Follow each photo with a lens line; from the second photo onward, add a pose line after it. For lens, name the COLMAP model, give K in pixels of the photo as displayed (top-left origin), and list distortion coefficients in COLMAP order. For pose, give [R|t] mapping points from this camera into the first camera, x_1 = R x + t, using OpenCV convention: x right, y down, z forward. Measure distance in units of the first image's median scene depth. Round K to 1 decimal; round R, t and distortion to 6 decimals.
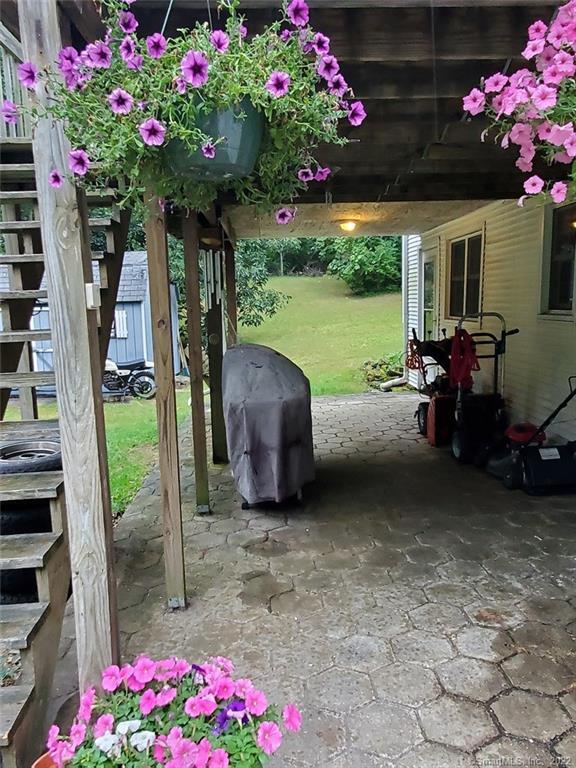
lens RADIAL K [[564.9, 0, 290.8], [0, 564.9, 384.1], [0, 0, 1]] dist [-0.007152, 0.000399]
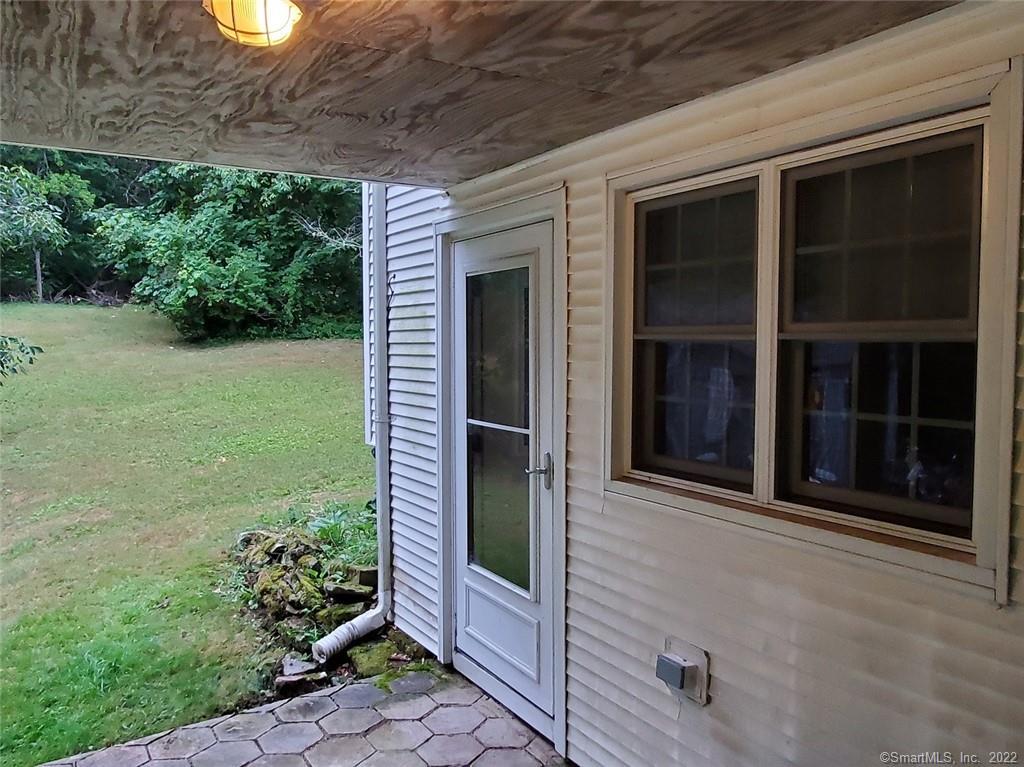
lens RADIAL K [[753.2, 0, 512.7], [0, 753.2, 377.6], [0, 0, 1]] dist [-0.007152, 0.000399]
pose [[0.862283, -0.002466, 0.506420, 0.016465], [0.055279, 0.994471, -0.089280, -0.043819], [-0.503400, 0.104979, 0.857652, 0.231785]]
